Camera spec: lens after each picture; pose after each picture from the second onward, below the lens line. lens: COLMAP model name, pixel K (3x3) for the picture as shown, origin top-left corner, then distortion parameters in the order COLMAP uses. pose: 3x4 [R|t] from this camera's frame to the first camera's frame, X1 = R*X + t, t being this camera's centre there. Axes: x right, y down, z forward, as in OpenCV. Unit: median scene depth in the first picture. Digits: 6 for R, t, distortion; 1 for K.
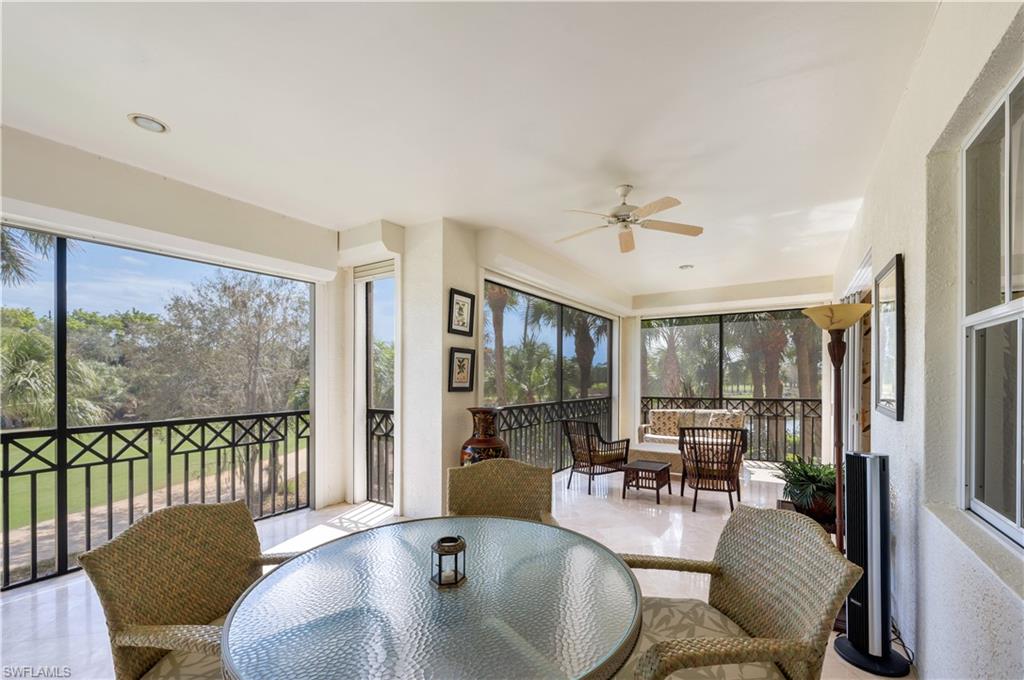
lens RADIAL K [[422.5, 0, 522.0], [0, 422.5, 382.1], [0, 0, 1]] dist [0.001602, 0.000141]
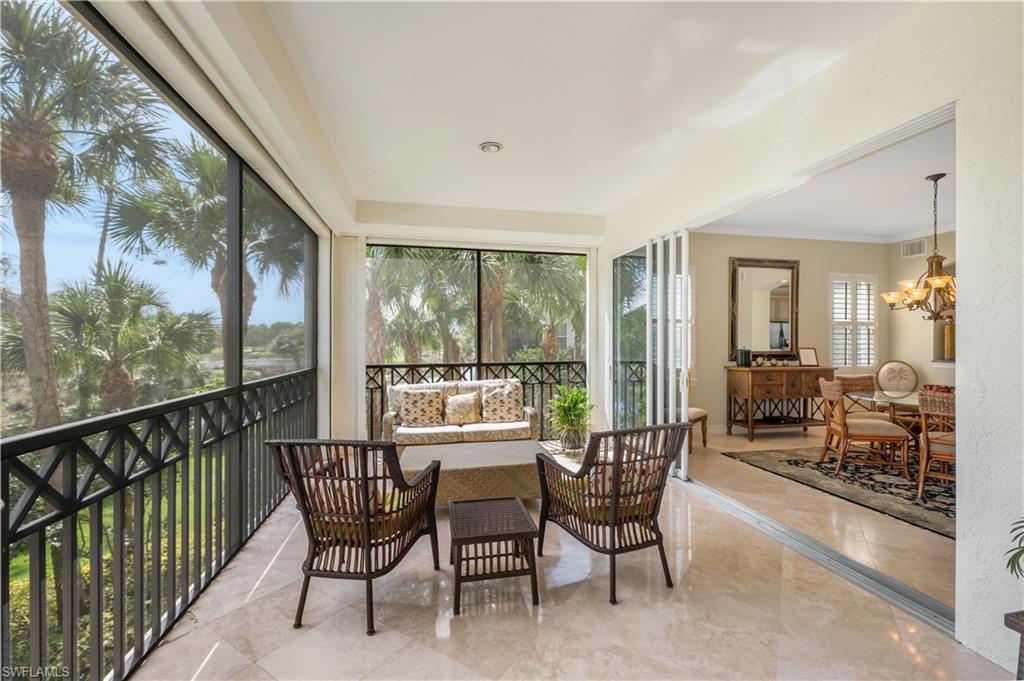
lens RADIAL K [[424.2, 0, 510.4], [0, 424.2, 342.8], [0, 0, 1]] dist [-0.000231, -0.000026]
pose [[0.706093, -0.001249, 0.708118, -0.015027], [0.005069, 0.999982, -0.003291, 0.004125], [-0.708101, 0.005913, 0.706087, 0.437718]]
